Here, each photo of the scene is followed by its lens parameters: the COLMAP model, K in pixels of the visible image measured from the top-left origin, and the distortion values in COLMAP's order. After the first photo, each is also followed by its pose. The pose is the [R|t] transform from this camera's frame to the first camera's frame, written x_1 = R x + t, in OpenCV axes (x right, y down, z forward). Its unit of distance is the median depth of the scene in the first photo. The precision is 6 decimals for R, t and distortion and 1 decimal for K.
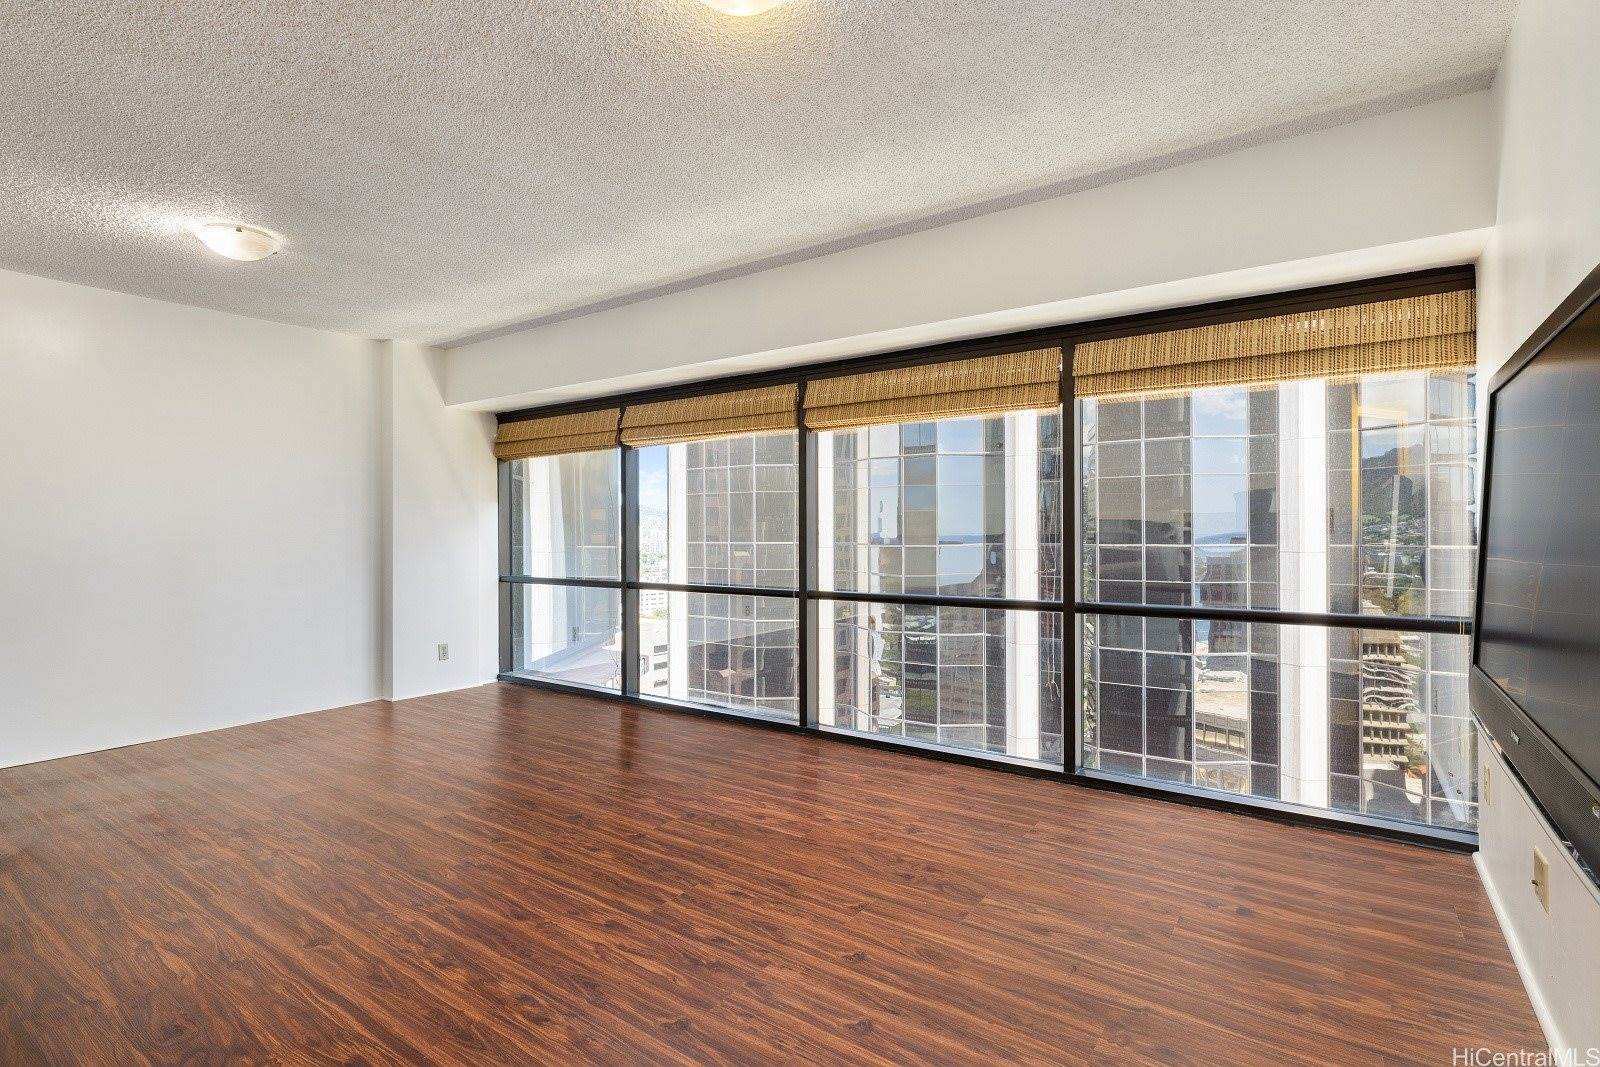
lens RADIAL K [[768.0, 0, 795.3], [0, 768.0, 529.2], [0, 0, 1]] dist [0.014354, 0.003071]
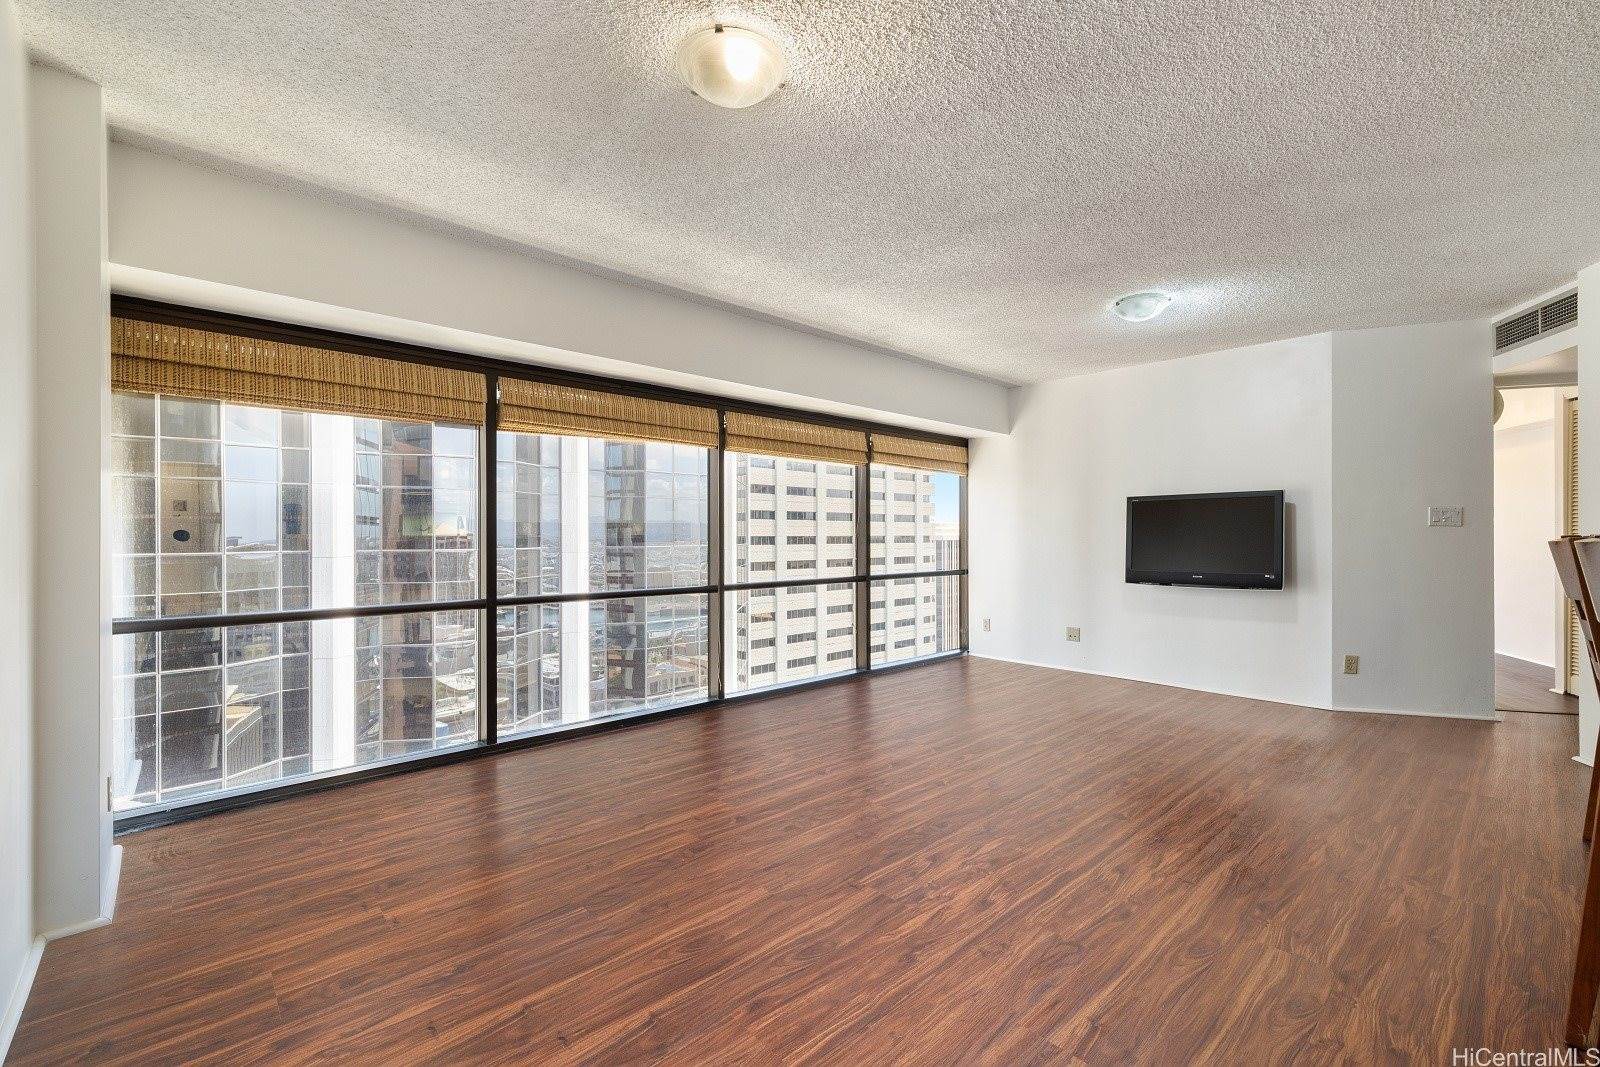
lens RADIAL K [[664.4, 0, 800.3], [0, 664.4, 540.0], [0, 0, 1]] dist [0.003442, 0.000706]
pose [[0.219702, -0.003396, 0.975561, -0.694316], [0.001125, 0.999994, 0.003228, 0.004749], [-0.975566, 0.000389, 0.219704, 0.466426]]
